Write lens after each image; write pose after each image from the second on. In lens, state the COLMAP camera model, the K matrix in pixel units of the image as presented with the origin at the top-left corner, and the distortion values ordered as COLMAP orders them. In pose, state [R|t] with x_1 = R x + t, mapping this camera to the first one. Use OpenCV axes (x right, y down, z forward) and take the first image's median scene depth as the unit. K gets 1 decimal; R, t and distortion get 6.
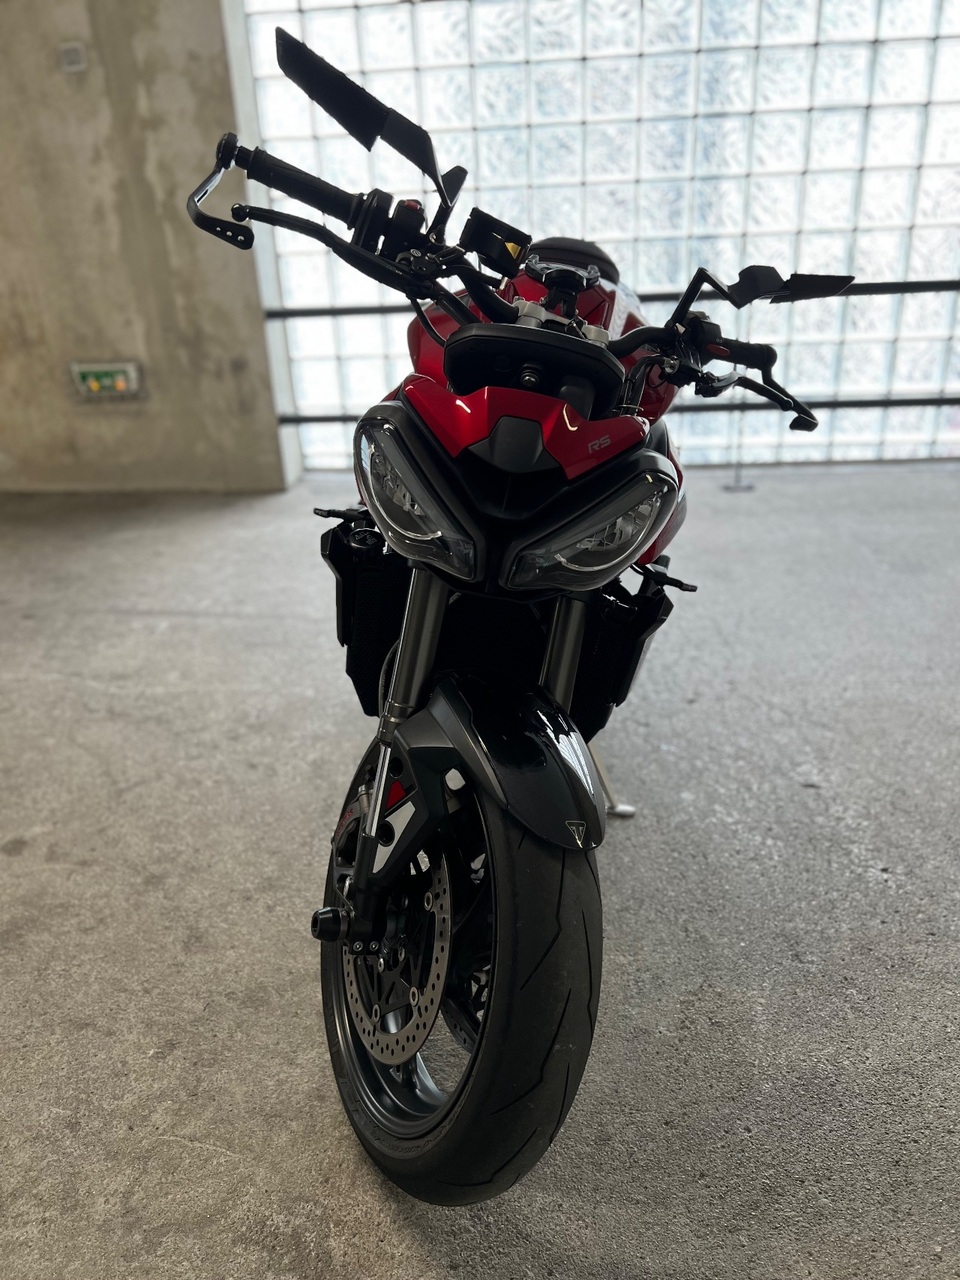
lens RADIAL K [[975.5, 0, 484.0], [0, 975.5, 641.5], [0, 0, 1]] dist [0.004715, -0.015414]
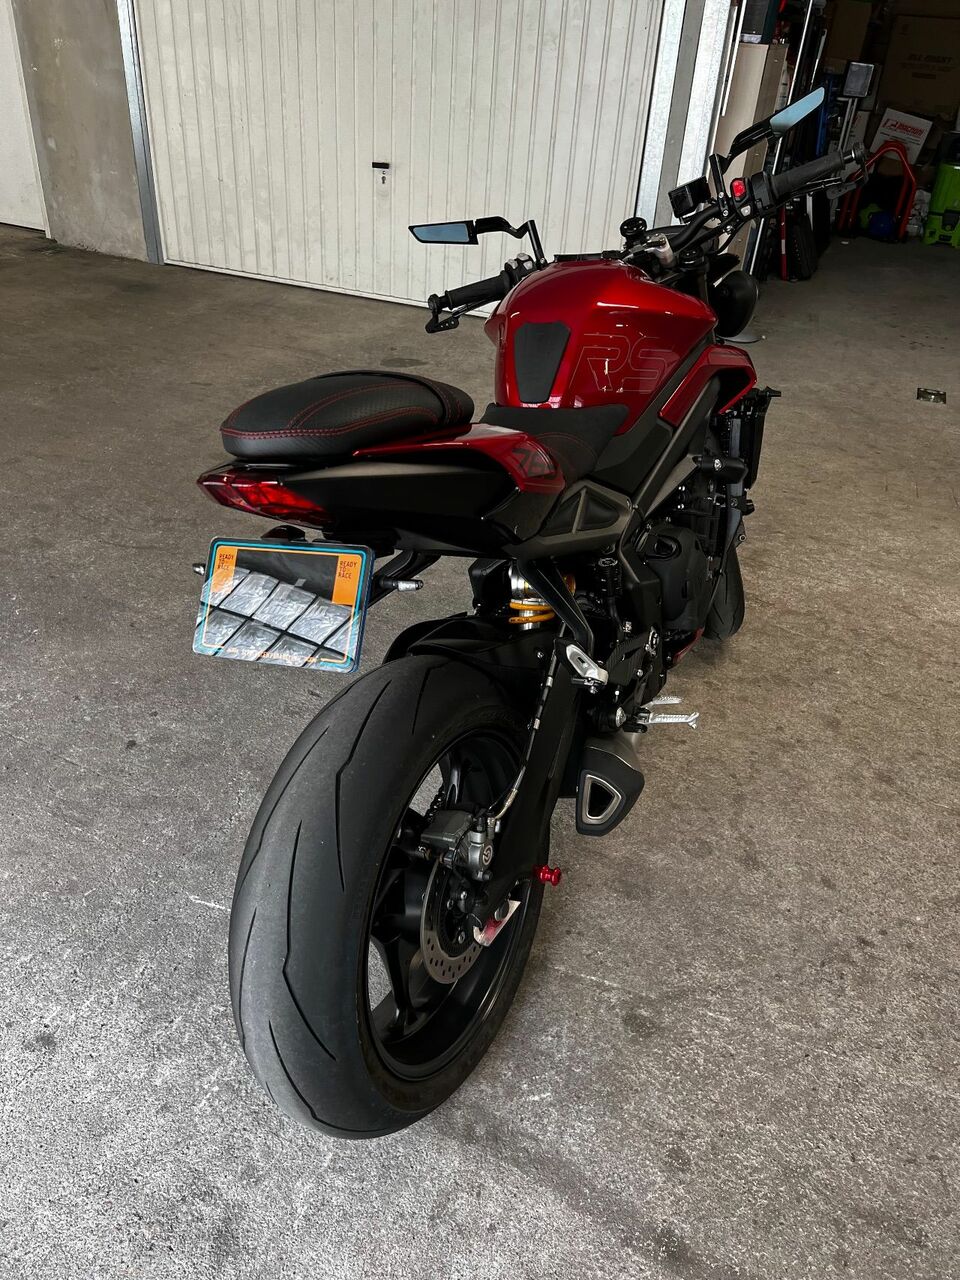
lens RADIAL K [[975.5, 0, 480.6], [0, 975.5, 641.9], [0, 0, 1]] dist [0.004715, -0.015414]
pose [[-0.940831, -0.197306, 0.275512, -0.244938], [0.127687, 0.546691, 0.827541, -1.278746], [-0.313899, 0.813756, -0.489151, 2.301769]]
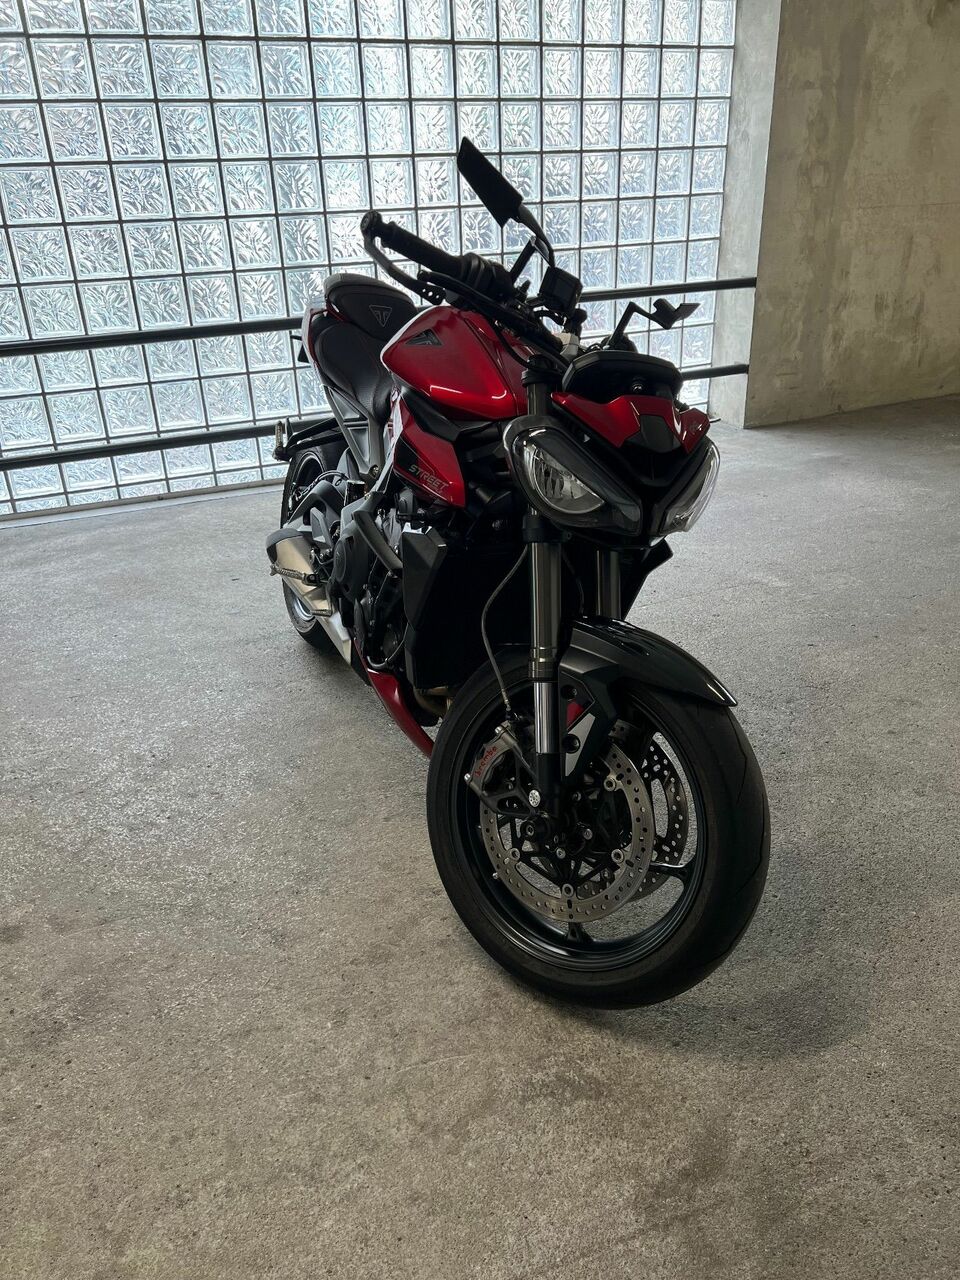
lens RADIAL K [[975.5, 0, 483.5], [0, 975.5, 639.2], [0, 0, 1]] dist [0.004715, -0.015414]
pose [[0.862725, -0.201882, 0.463627, -0.709642], [0.209809, 0.977114, 0.035059, -0.008064], [-0.460094, 0.067027, 0.885337, -0.099598]]
